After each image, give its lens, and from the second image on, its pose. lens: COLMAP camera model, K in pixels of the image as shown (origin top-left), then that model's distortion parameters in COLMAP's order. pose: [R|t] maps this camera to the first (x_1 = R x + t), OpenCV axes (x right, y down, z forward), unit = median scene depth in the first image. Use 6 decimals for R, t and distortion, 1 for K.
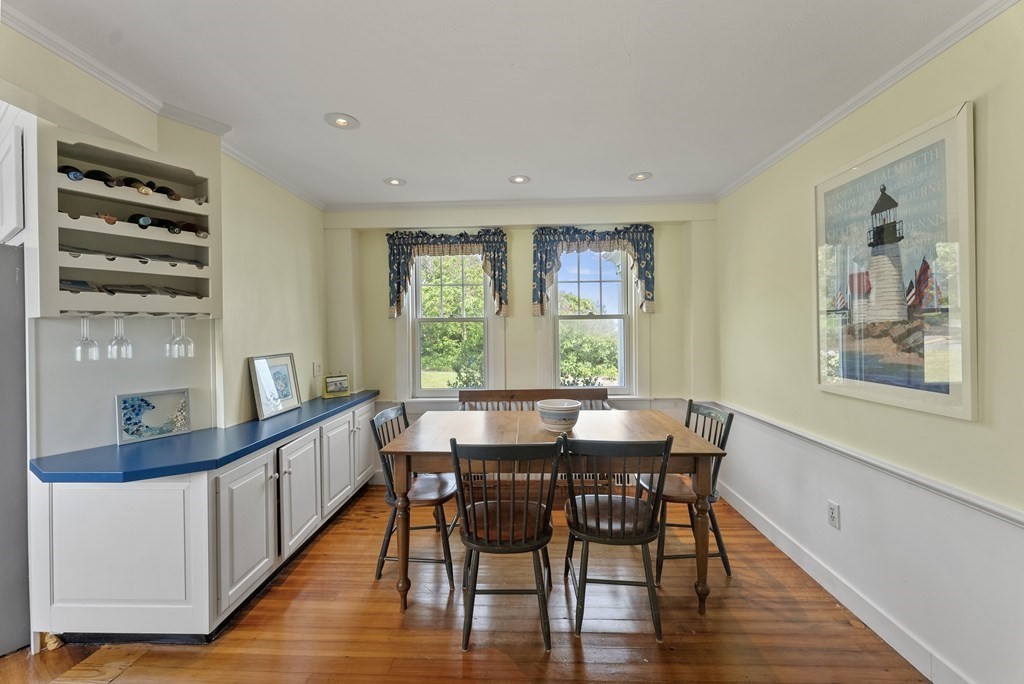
lens RADIAL K [[414.6, 0, 511.1], [0, 414.6, 334.7], [0, 0, 1]] dist [0.002878, 0.000068]
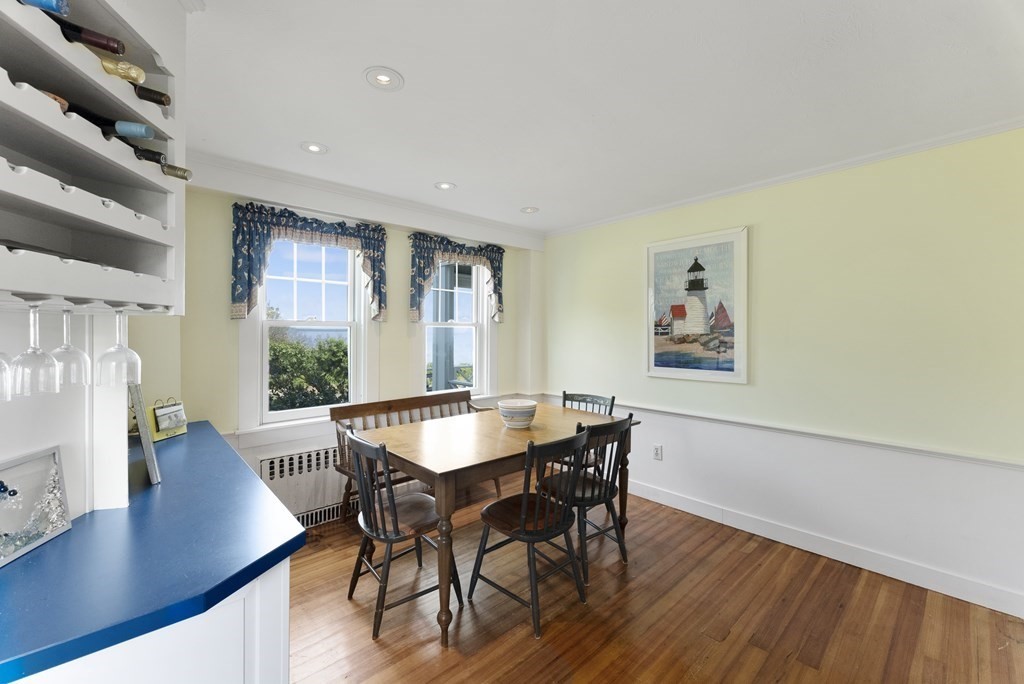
lens RADIAL K [[414.6, 0, 508.7], [0, 414.6, 338.8], [0, 0, 1]] dist [0.002878, 0.000068]
pose [[0.717666, 0.002474, 0.696383, -0.465012], [0.000273, 0.999993, -0.003834, -0.001992], [-0.696388, 0.002942, 0.717660, 0.146346]]
